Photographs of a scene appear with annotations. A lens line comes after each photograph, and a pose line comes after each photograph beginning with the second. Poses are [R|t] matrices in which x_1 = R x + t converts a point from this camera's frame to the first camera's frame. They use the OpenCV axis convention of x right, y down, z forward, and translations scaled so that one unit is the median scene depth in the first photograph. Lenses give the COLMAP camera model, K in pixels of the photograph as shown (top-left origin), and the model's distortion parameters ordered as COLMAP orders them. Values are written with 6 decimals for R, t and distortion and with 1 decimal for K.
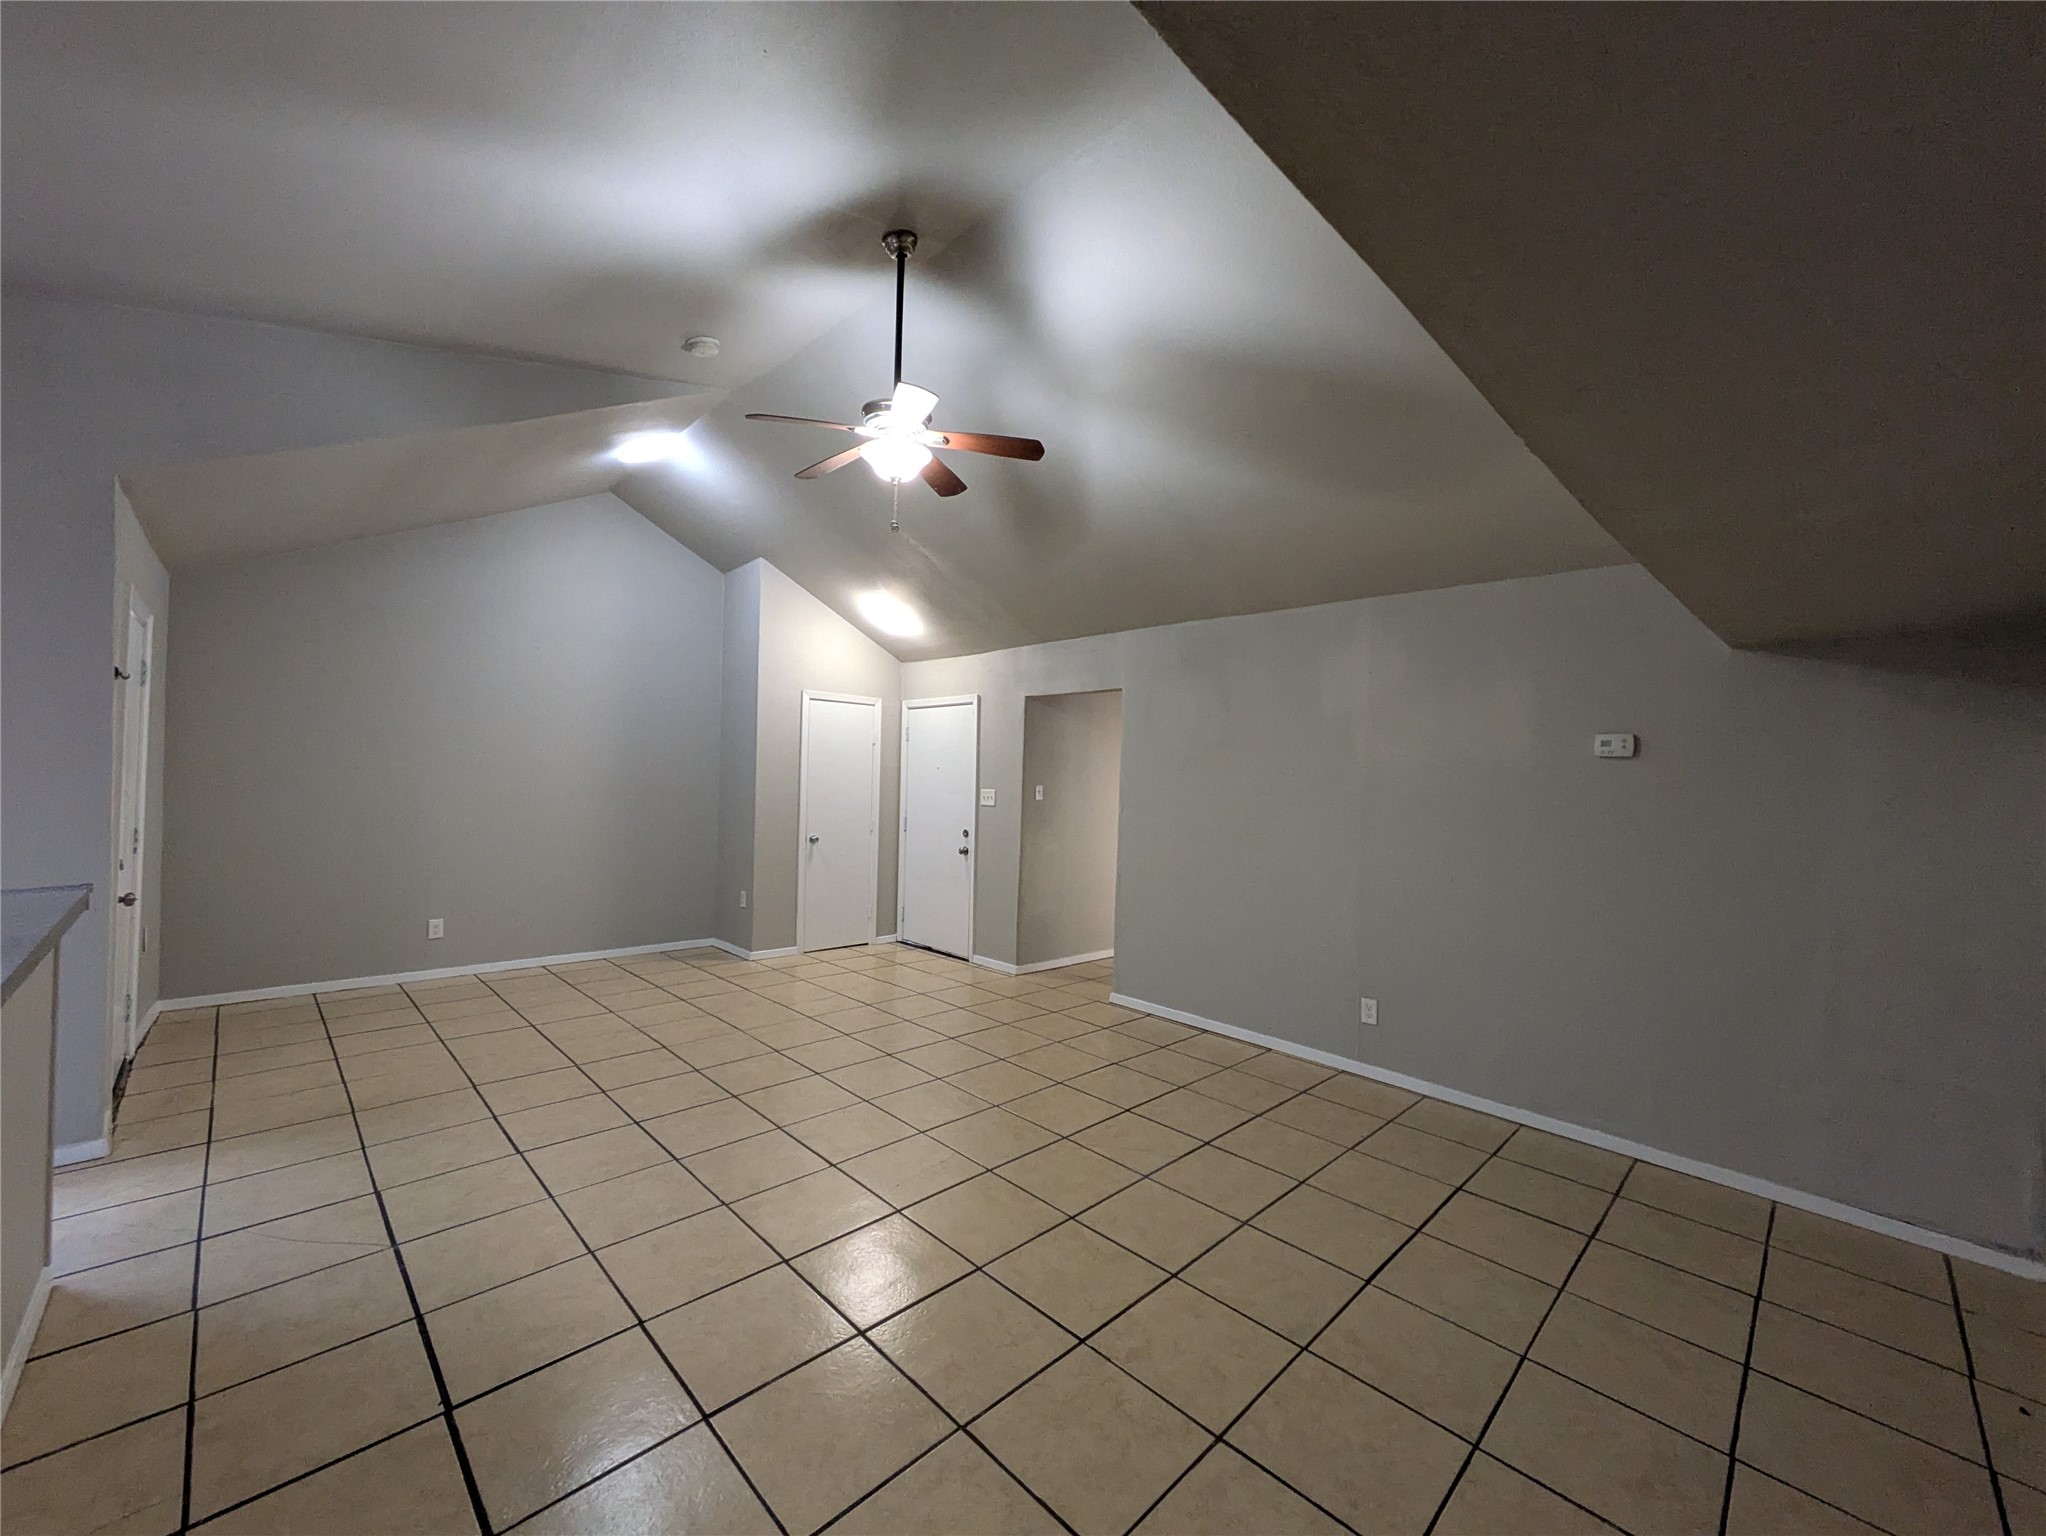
lens RADIAL K [[810.0, 0, 1034.5], [0, 810.0, 776.7], [0, 0, 1]] dist [-0.007238, 0.004263]
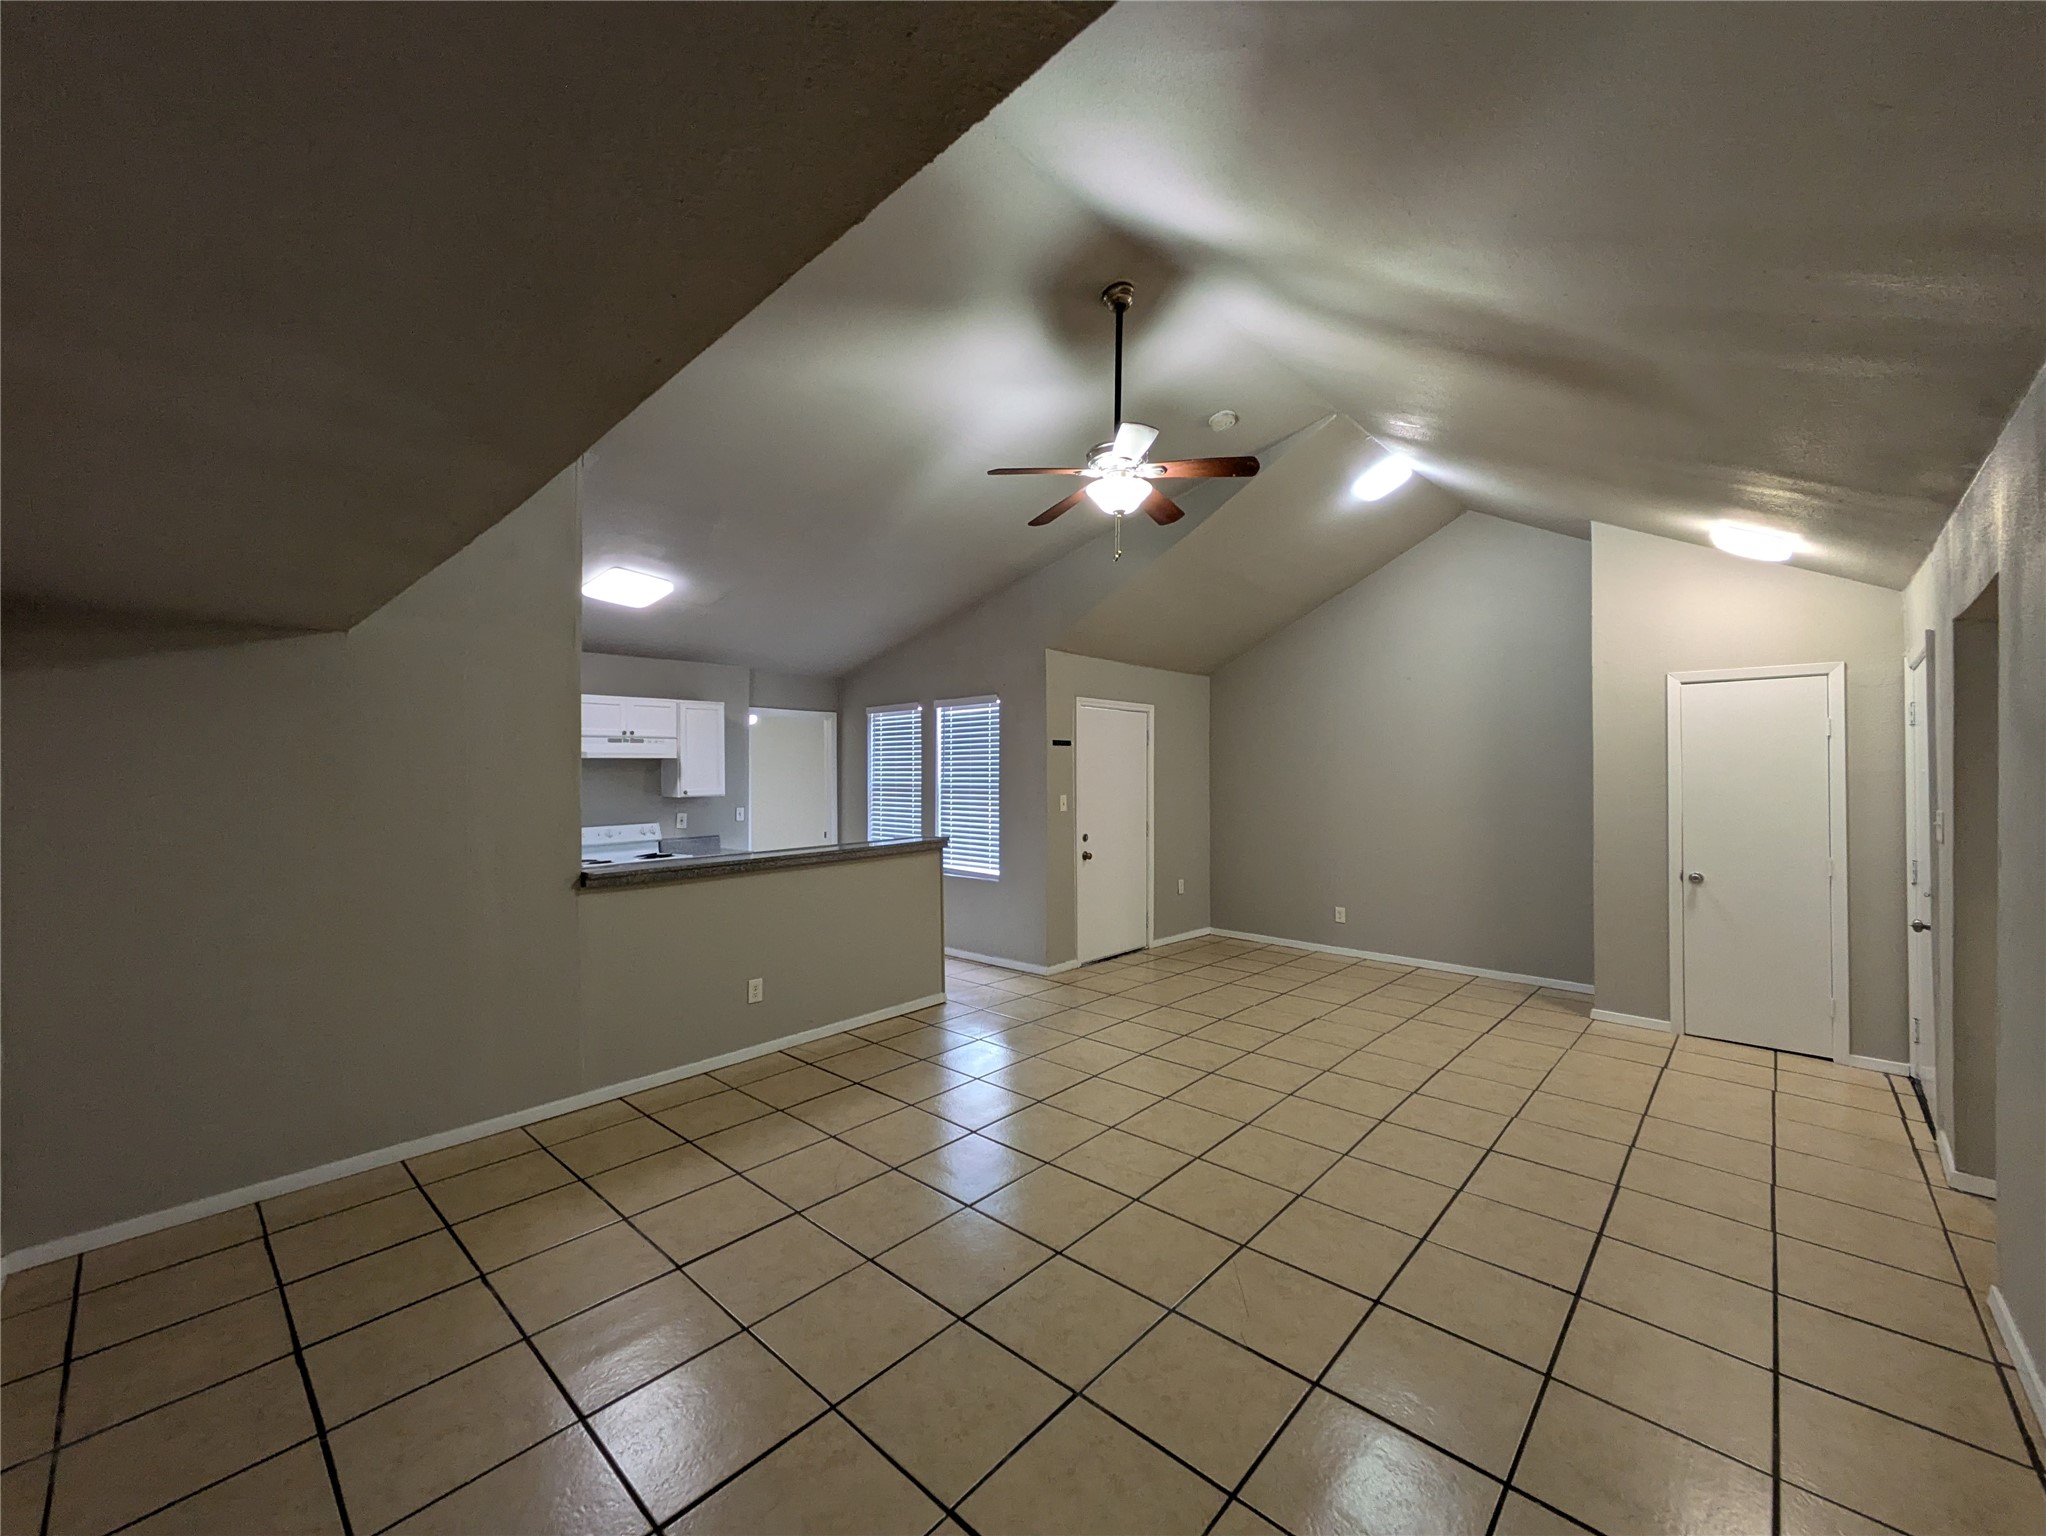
lens RADIAL K [[810.0, 0, 1034.5], [0, 810.0, 776.7], [0, 0, 1]] dist [-0.007238, 0.004263]
pose [[0.049286, -0.028641, -0.998374, 0.469929], [0.000561, 0.999589, -0.028648, 0.008516], [0.998785, 0.000851, 0.049282, 0.434224]]
